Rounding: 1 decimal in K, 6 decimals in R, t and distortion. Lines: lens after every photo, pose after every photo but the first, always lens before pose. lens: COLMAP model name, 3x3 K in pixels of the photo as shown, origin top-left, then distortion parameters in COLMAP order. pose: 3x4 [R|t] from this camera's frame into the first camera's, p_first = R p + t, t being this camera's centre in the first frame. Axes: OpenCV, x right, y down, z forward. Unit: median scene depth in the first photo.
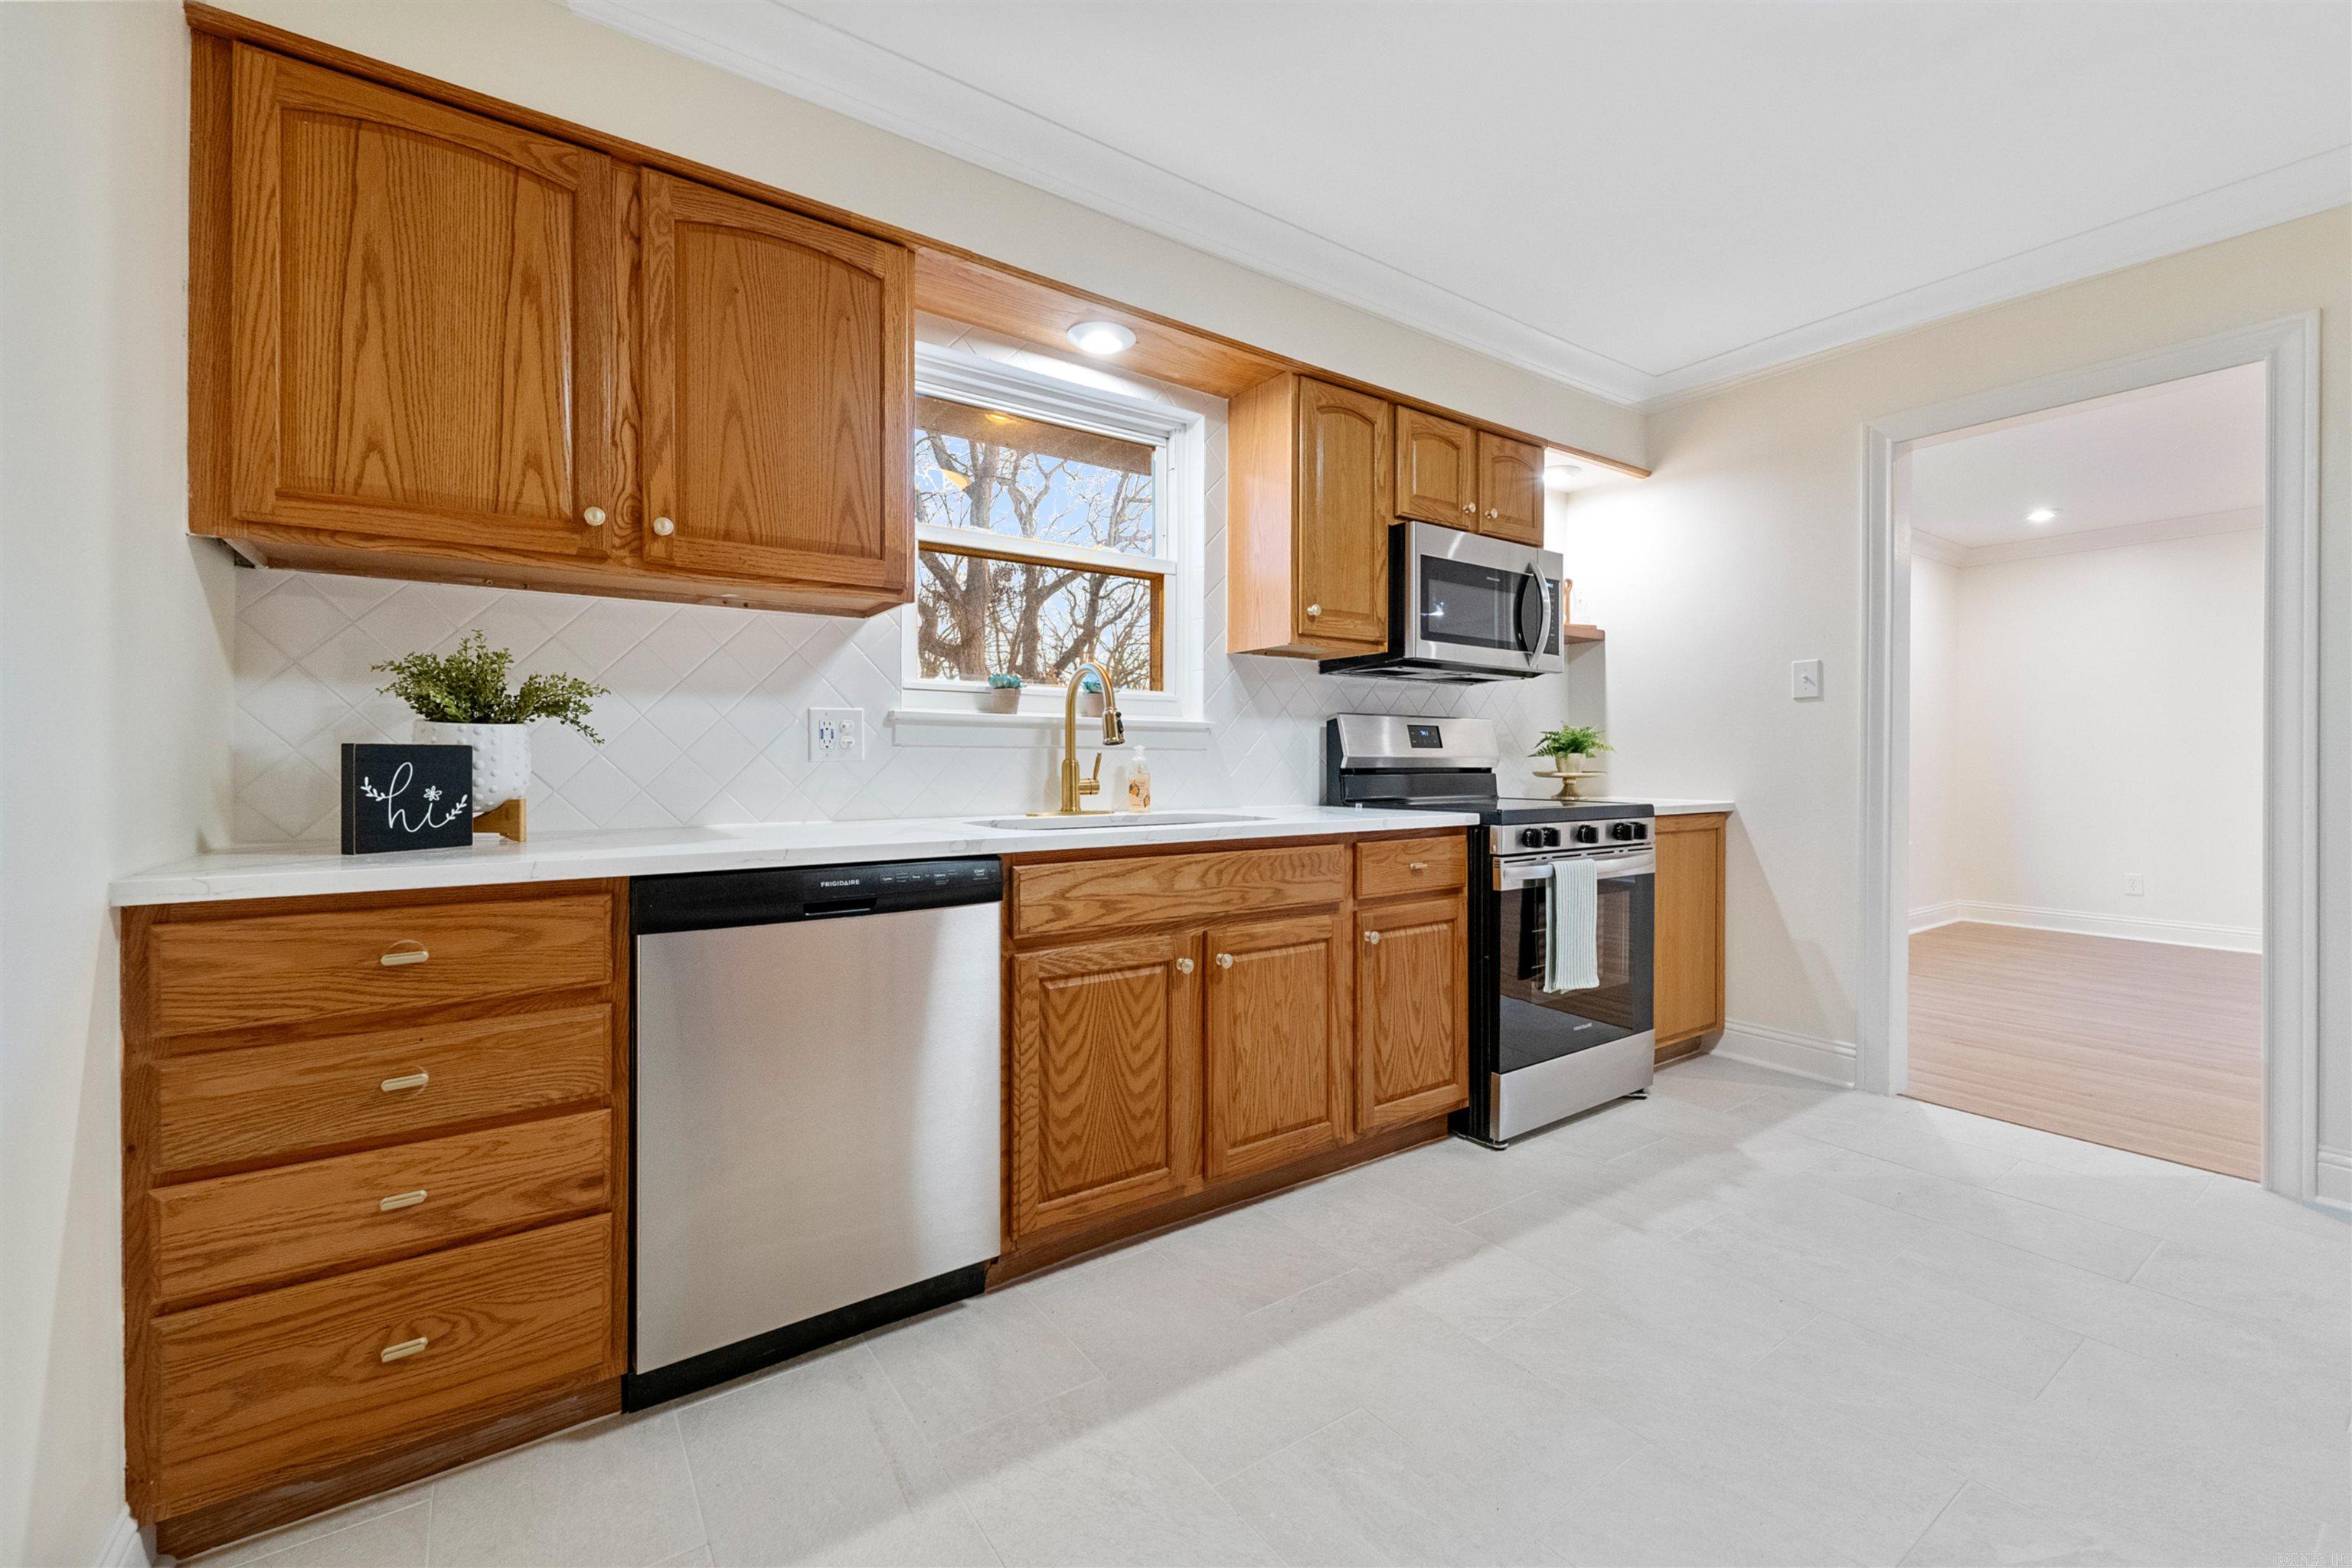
lens RADIAL K [[966.5, 0, 1175.3], [0, 966.5, 756.4], [0, 0, 1]] dist [-0.002446, -0.000586]
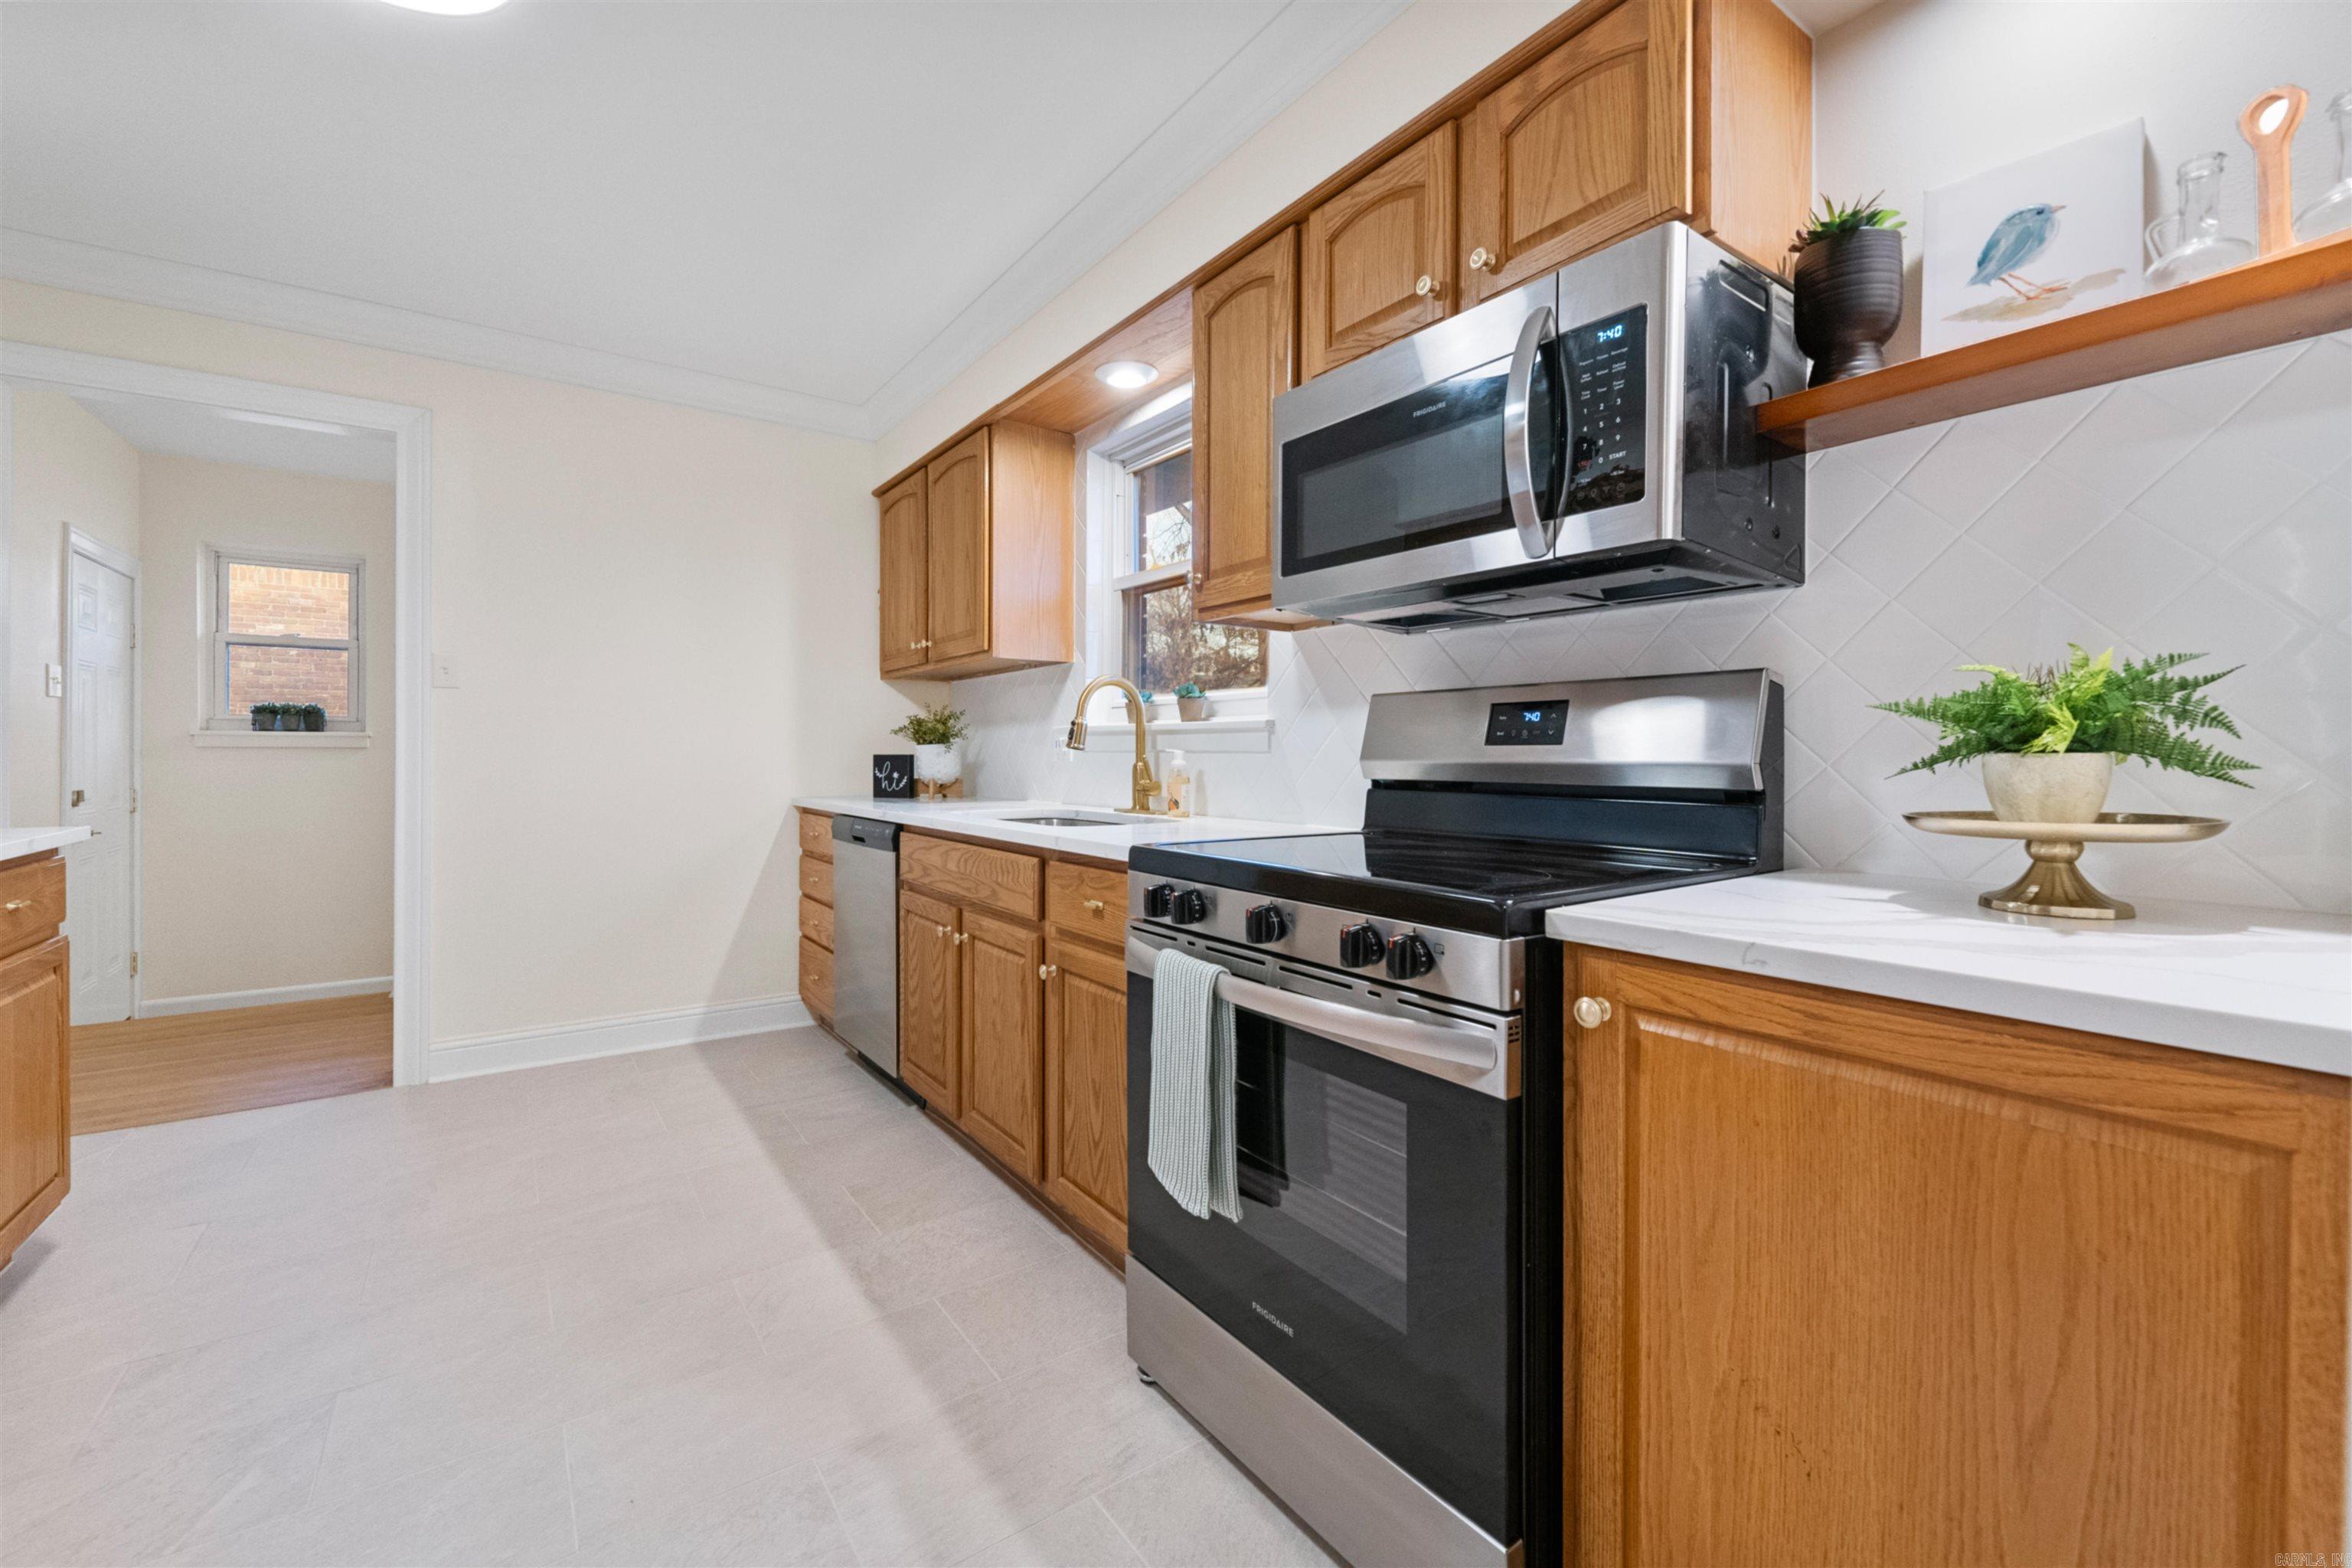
lens RADIAL K [[966.5, 0, 1175.3], [0, 966.5, 756.4], [0, 0, 1]] dist [-0.002446, -0.000586]
pose [[0.003623, -0.000276, -0.999993, 1.184670], [0.000864, 1.000000, -0.000273, -0.004879], [0.999993, -0.000863, 0.003623, 1.235495]]
